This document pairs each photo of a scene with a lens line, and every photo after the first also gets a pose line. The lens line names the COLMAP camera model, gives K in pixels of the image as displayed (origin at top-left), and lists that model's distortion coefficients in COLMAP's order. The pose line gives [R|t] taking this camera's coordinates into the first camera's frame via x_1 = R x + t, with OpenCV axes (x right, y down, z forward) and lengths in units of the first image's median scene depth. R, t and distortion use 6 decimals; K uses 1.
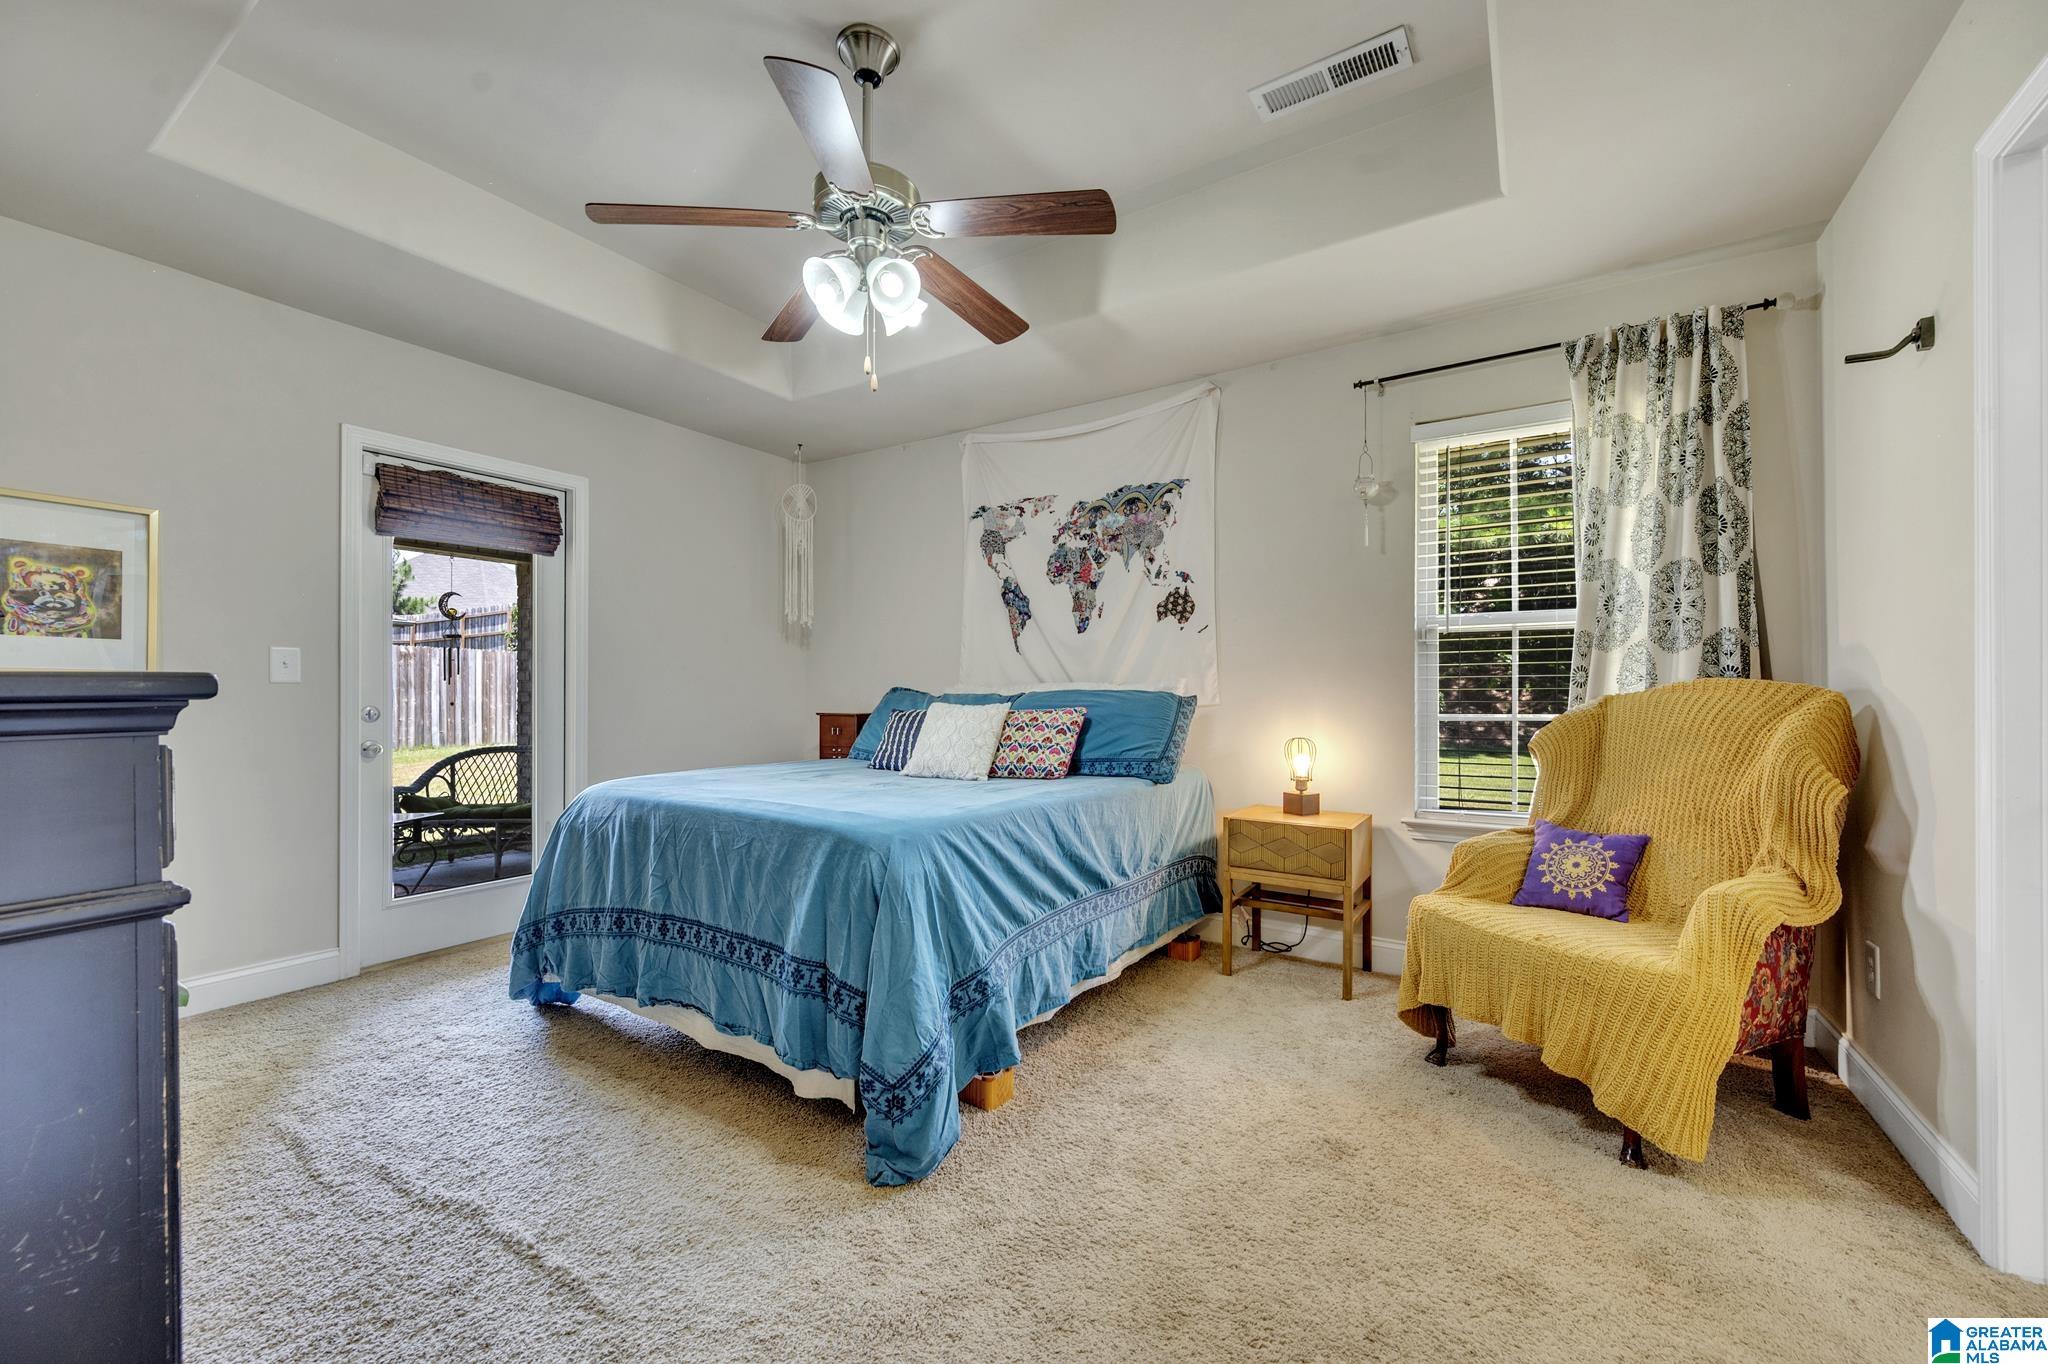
lens RADIAL K [[804.5, 0, 1020.2], [0, 804.5, 684.5], [0, 0, 1]] dist [-0.000926, 0.000017]
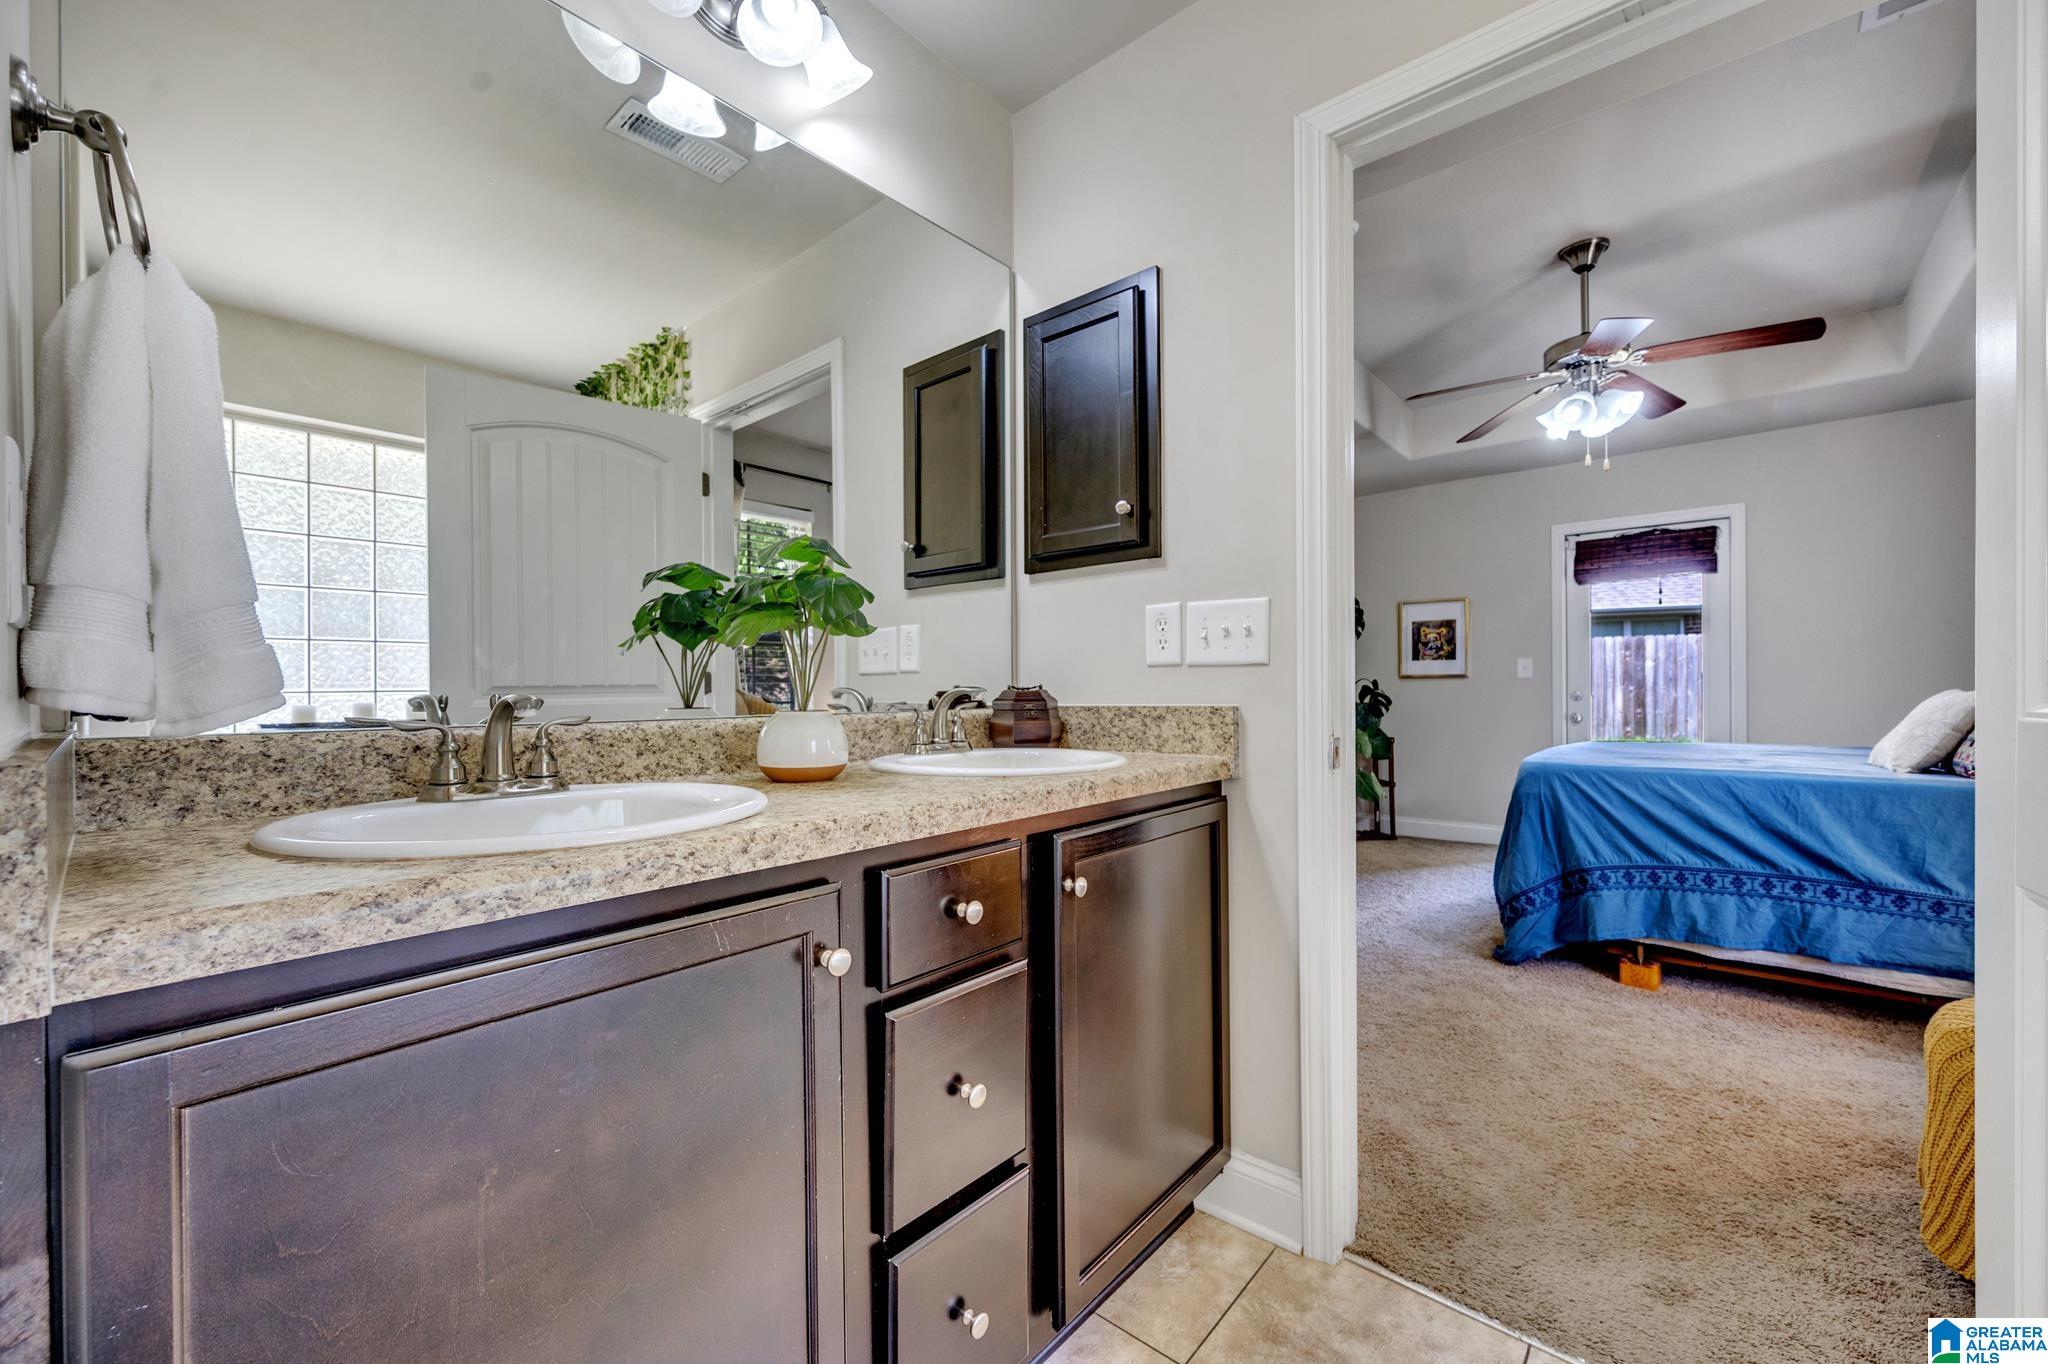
lens RADIAL K [[804.5, 0, 1026.7], [0, 804.5, 680.5], [0, 0, 1]] dist [-0.000926, 0.000017]
pose [[-0.139321, -0.011218, -0.990184, 1.238364], [0.017825, 0.999745, -0.013834, 0.009372], [0.990087, -0.019577, -0.139086, 0.161785]]
